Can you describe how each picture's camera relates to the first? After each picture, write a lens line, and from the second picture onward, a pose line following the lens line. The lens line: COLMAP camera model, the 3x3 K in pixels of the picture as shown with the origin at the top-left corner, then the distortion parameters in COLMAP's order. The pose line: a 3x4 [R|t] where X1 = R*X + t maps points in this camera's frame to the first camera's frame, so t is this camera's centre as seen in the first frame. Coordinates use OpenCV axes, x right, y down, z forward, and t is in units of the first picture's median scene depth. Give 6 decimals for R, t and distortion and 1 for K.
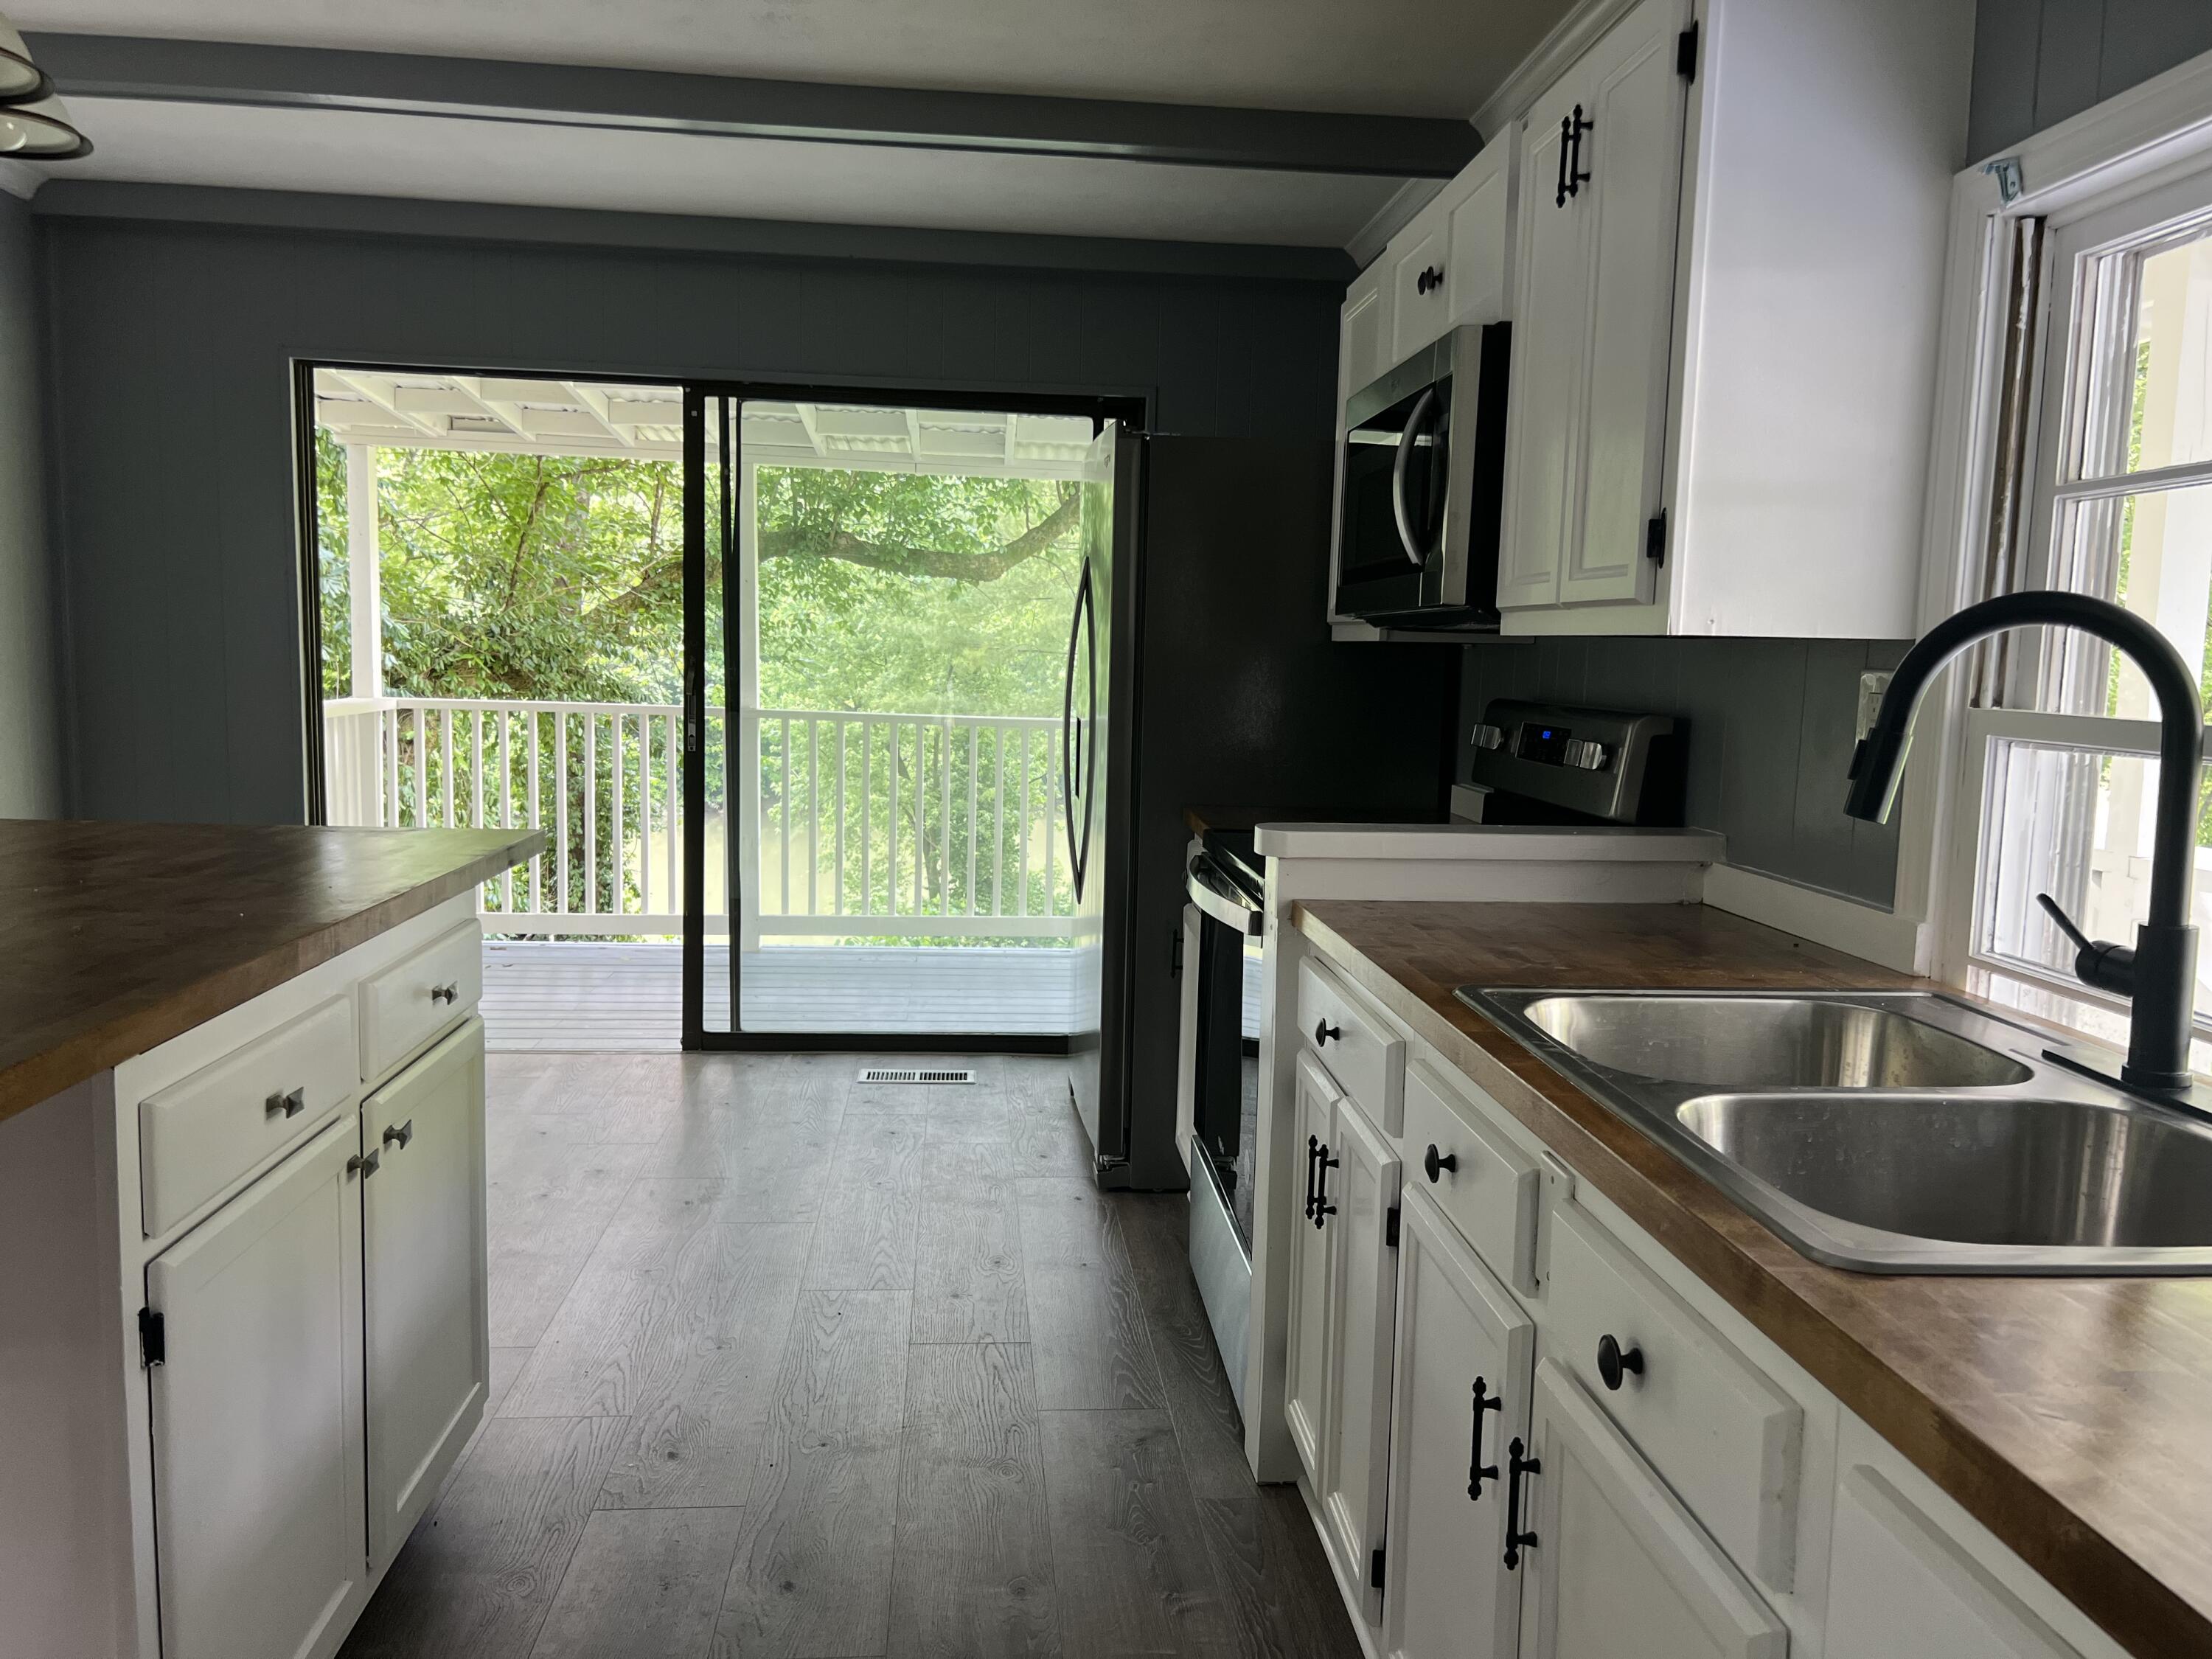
lens RADIAL K [[1646.8, 0, 1113.7], [0, 1646.8, 830.2], [0, 0, 1]] dist [0.047549, -0.060998]
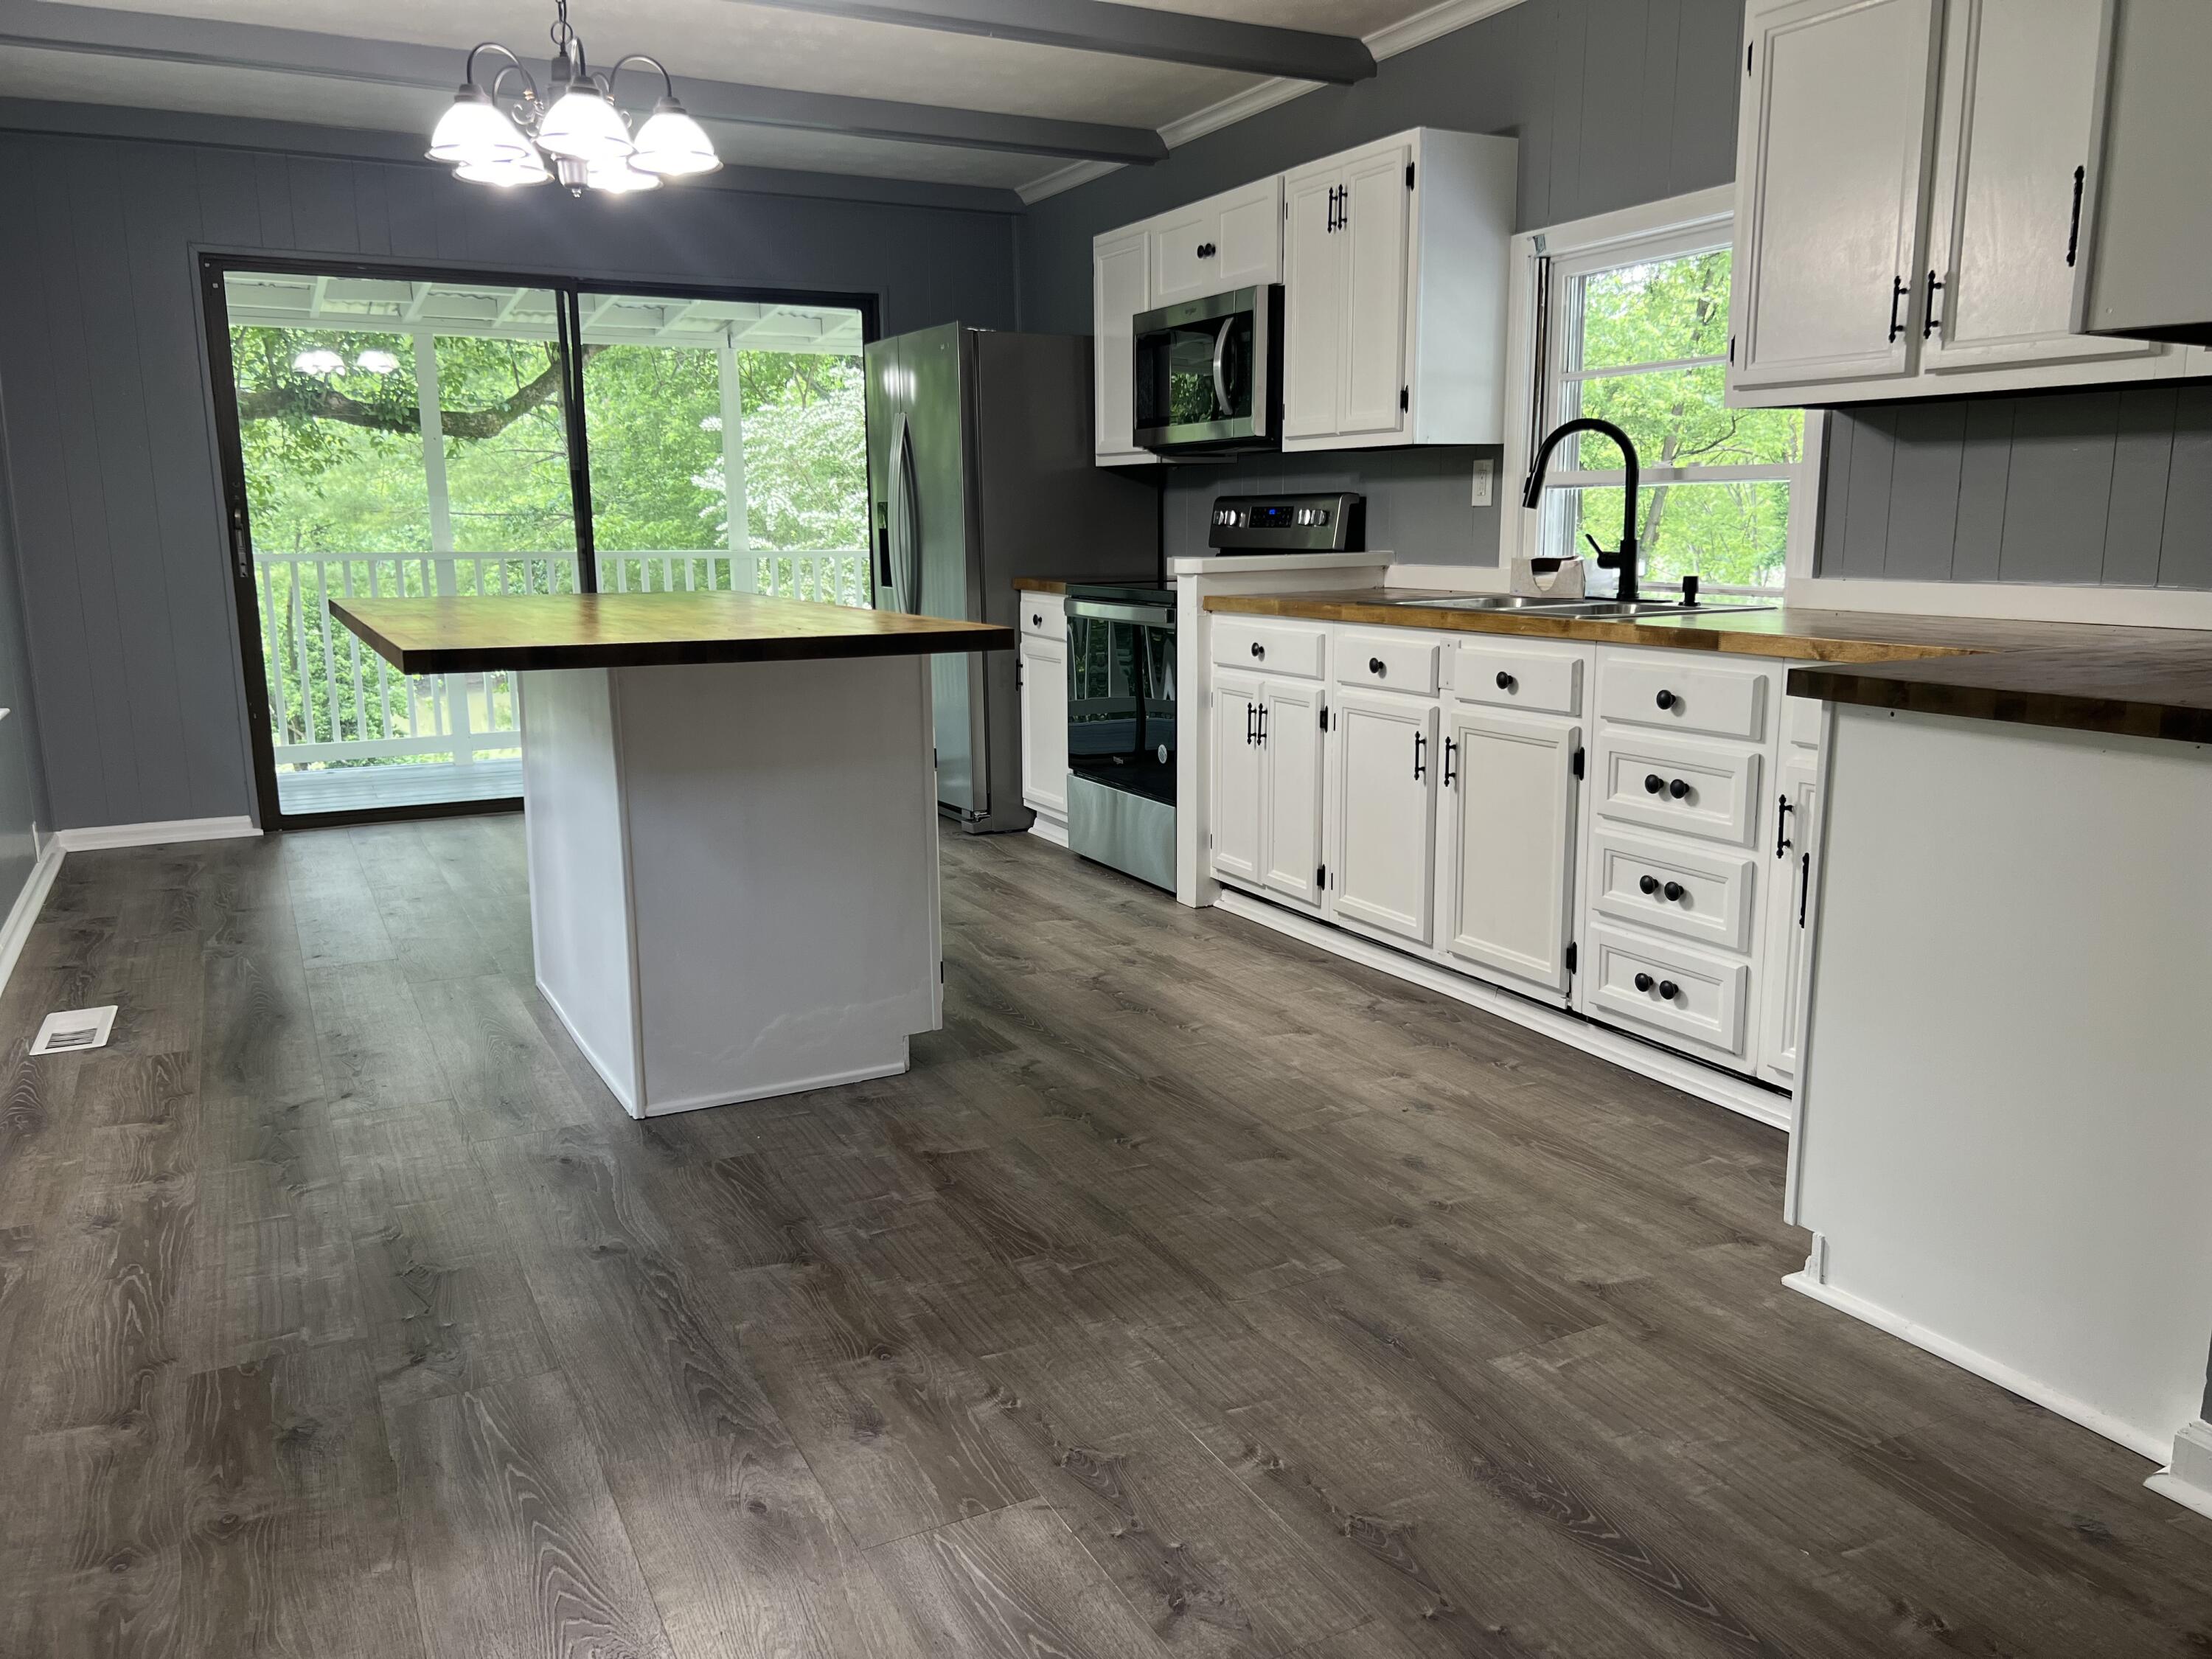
lens RADIAL K [[1639.9, 0, 1106.0], [0, 1639.9, 829.5], [0, 0, 1]] dist [0.095346, -0.165657]
pose [[0.924723, -0.107870, 0.365035, -0.669152], [0.076796, 0.992155, 0.098645, 0.106971], [-0.372812, -0.063186, 0.925753, -0.685208]]
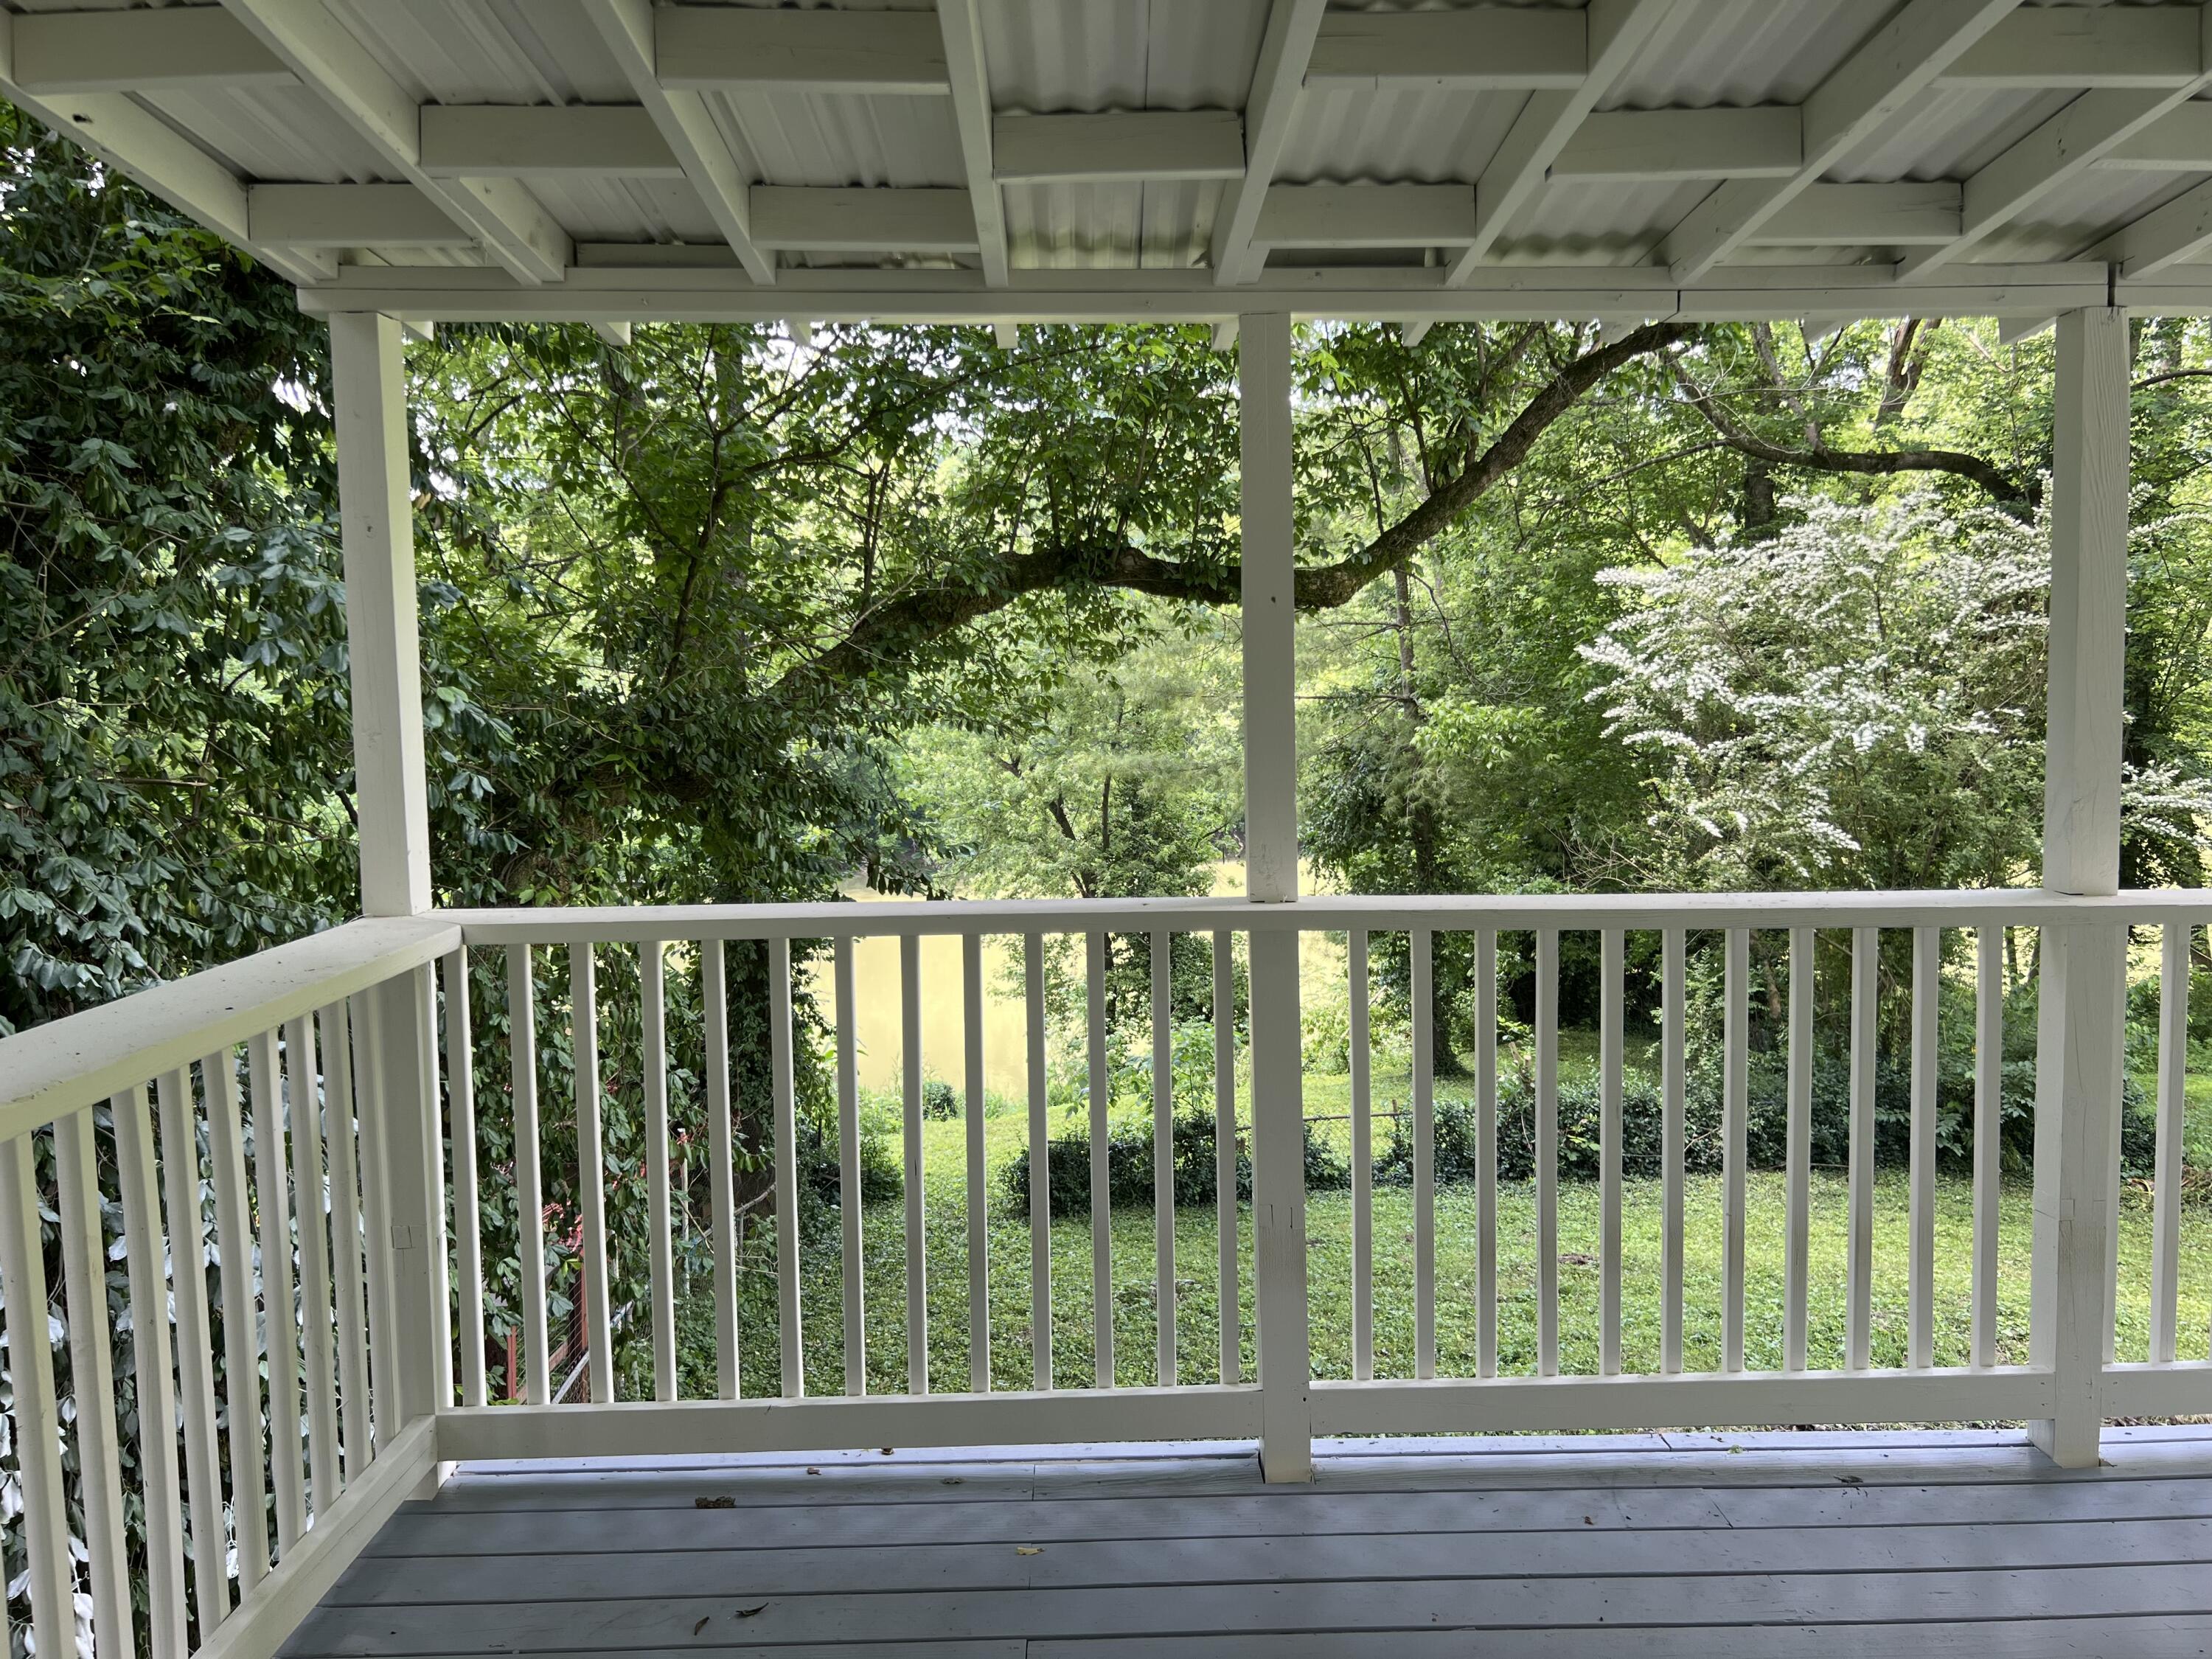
lens RADIAL K [[1639.9, 0, 1106.0], [0, 1639.9, 829.5], [0, 0, 1]] dist [0.095346, -0.165657]
pose [[0.996257, -0.035310, -0.078902, -0.646756], [0.033369, 0.999110, -0.025784, -0.231820], [0.079742, 0.023055, 0.996549, 1.630324]]
